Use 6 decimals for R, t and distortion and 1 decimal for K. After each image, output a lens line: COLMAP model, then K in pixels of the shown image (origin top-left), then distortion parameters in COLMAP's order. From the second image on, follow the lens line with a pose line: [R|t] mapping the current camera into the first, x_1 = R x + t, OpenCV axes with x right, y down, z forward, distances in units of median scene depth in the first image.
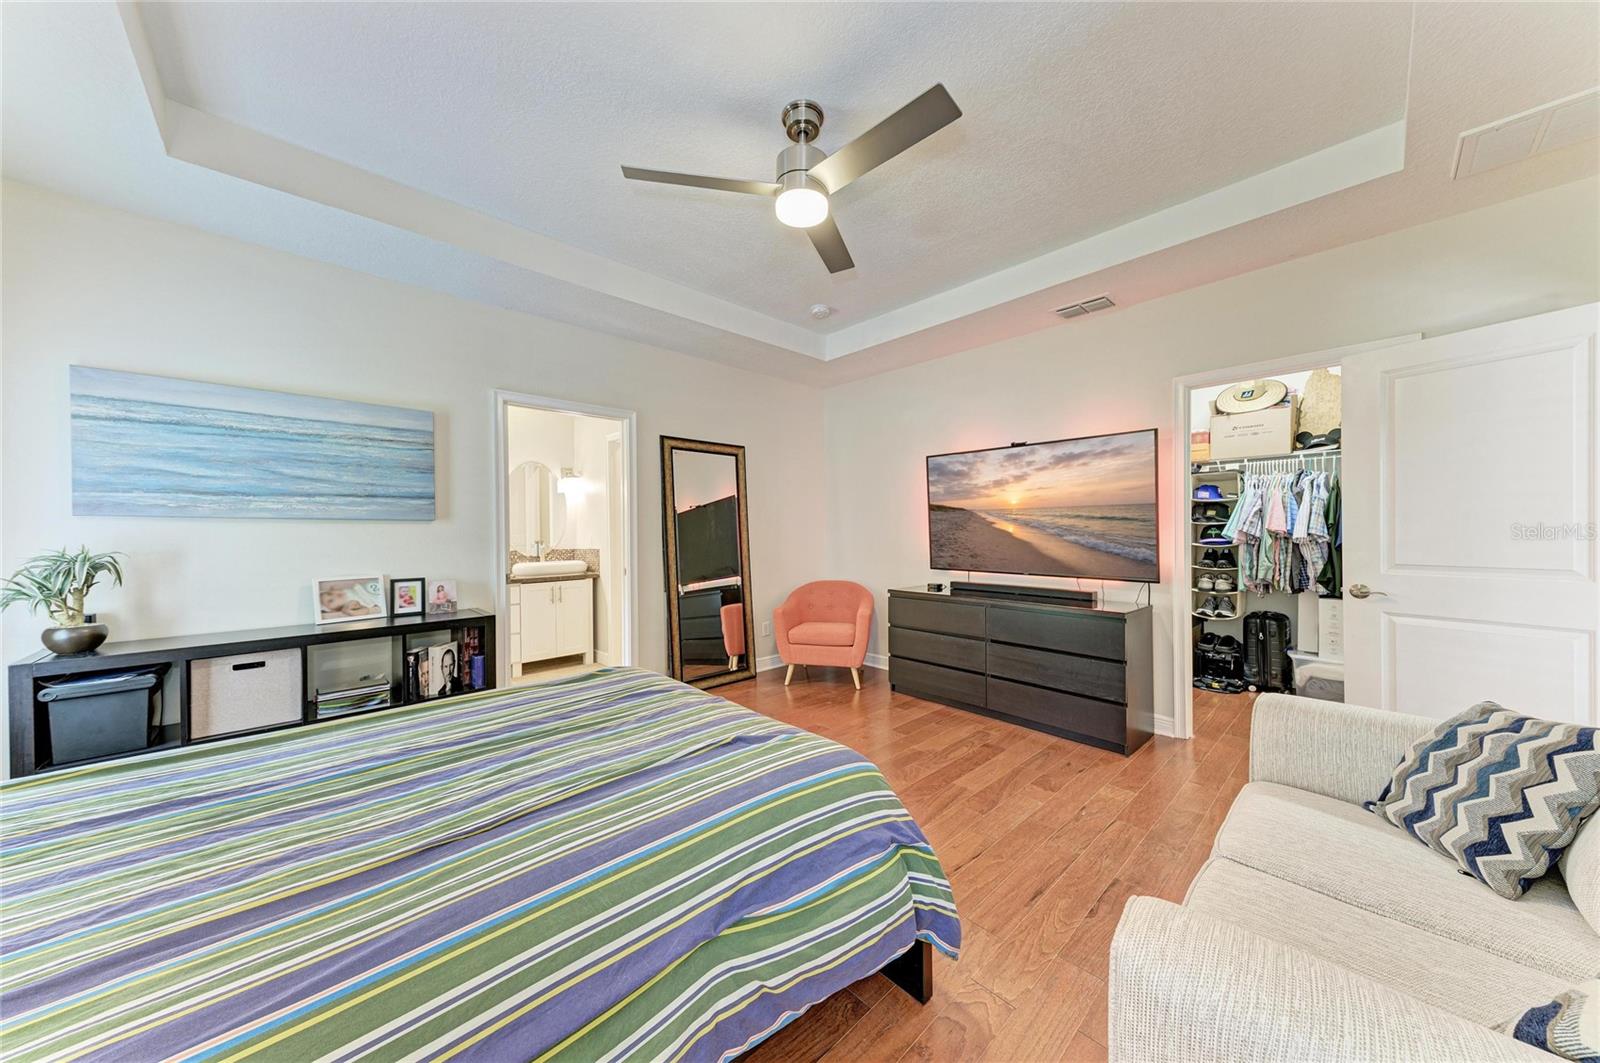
lens RADIAL K [[539.8, 0, 802.4], [0, 539.8, 533.7], [0, 0, 1]] dist [0.020077, -0.000104]
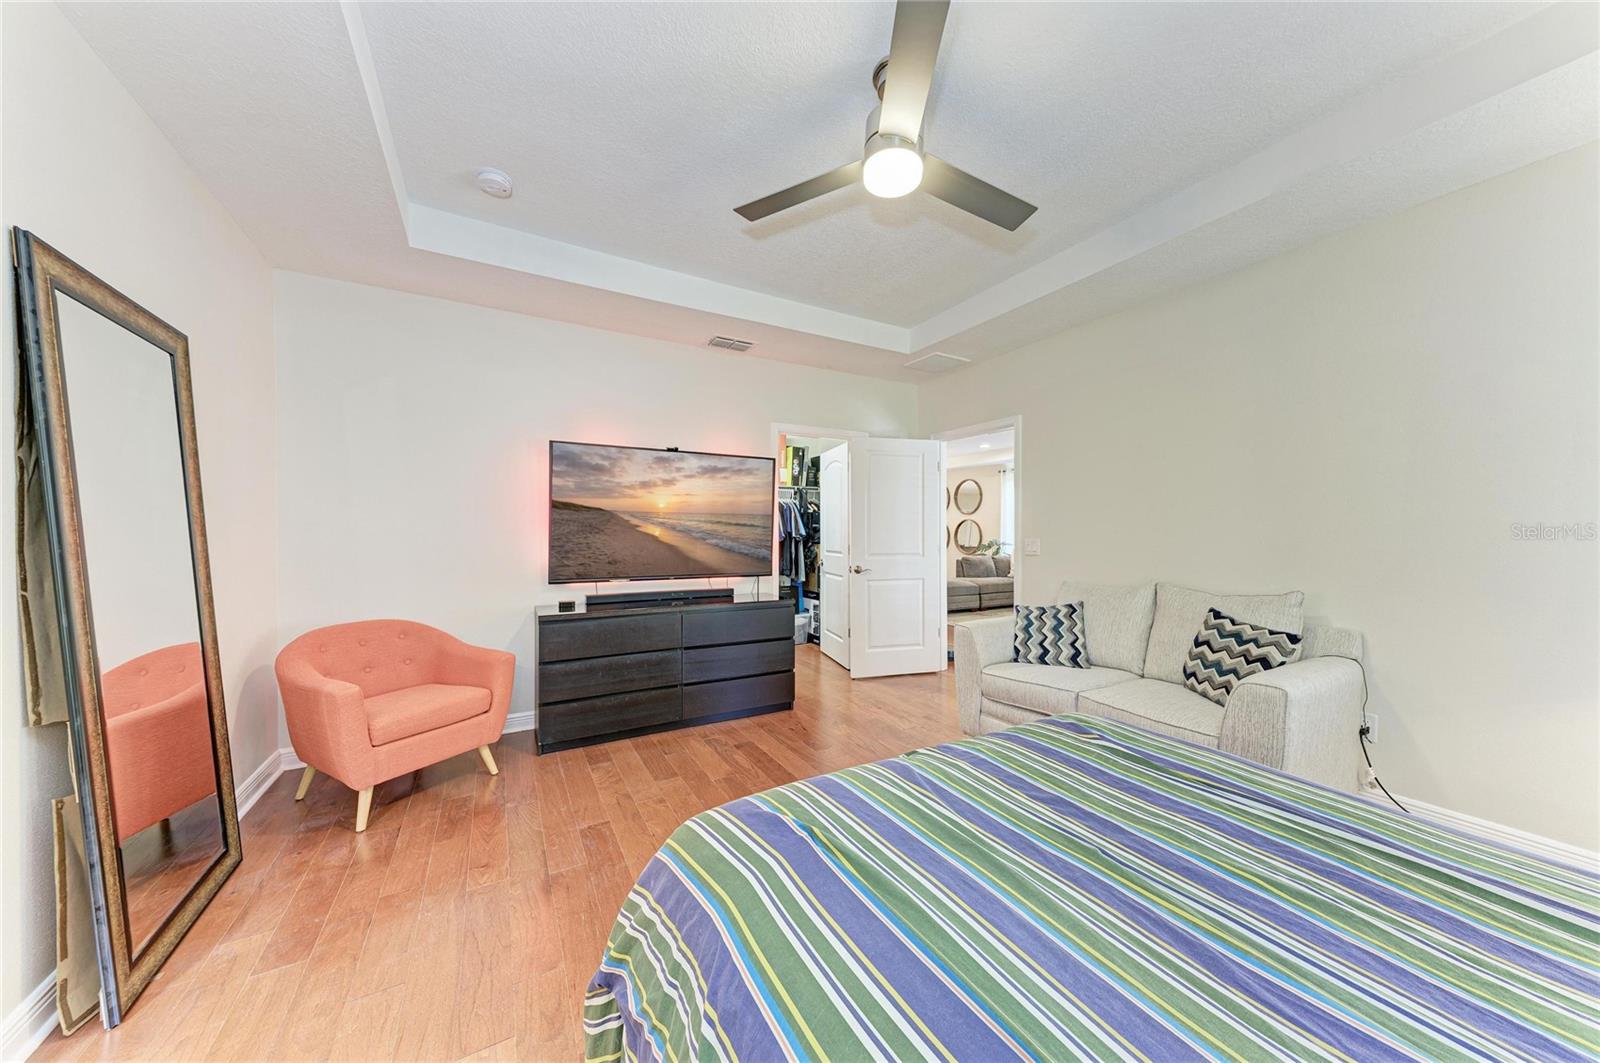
lens RADIAL K [[537.6, 0, 798.7], [0, 537.6, 530.3], [0, 0, 1]] dist [0.029411, -0.006206]
pose [[0.231065, 0.015321, 0.972818, -0.528075], [0.002731, 0.999862, -0.016396, 0.003143], [-0.972935, 0.006445, 0.230991, 0.556688]]
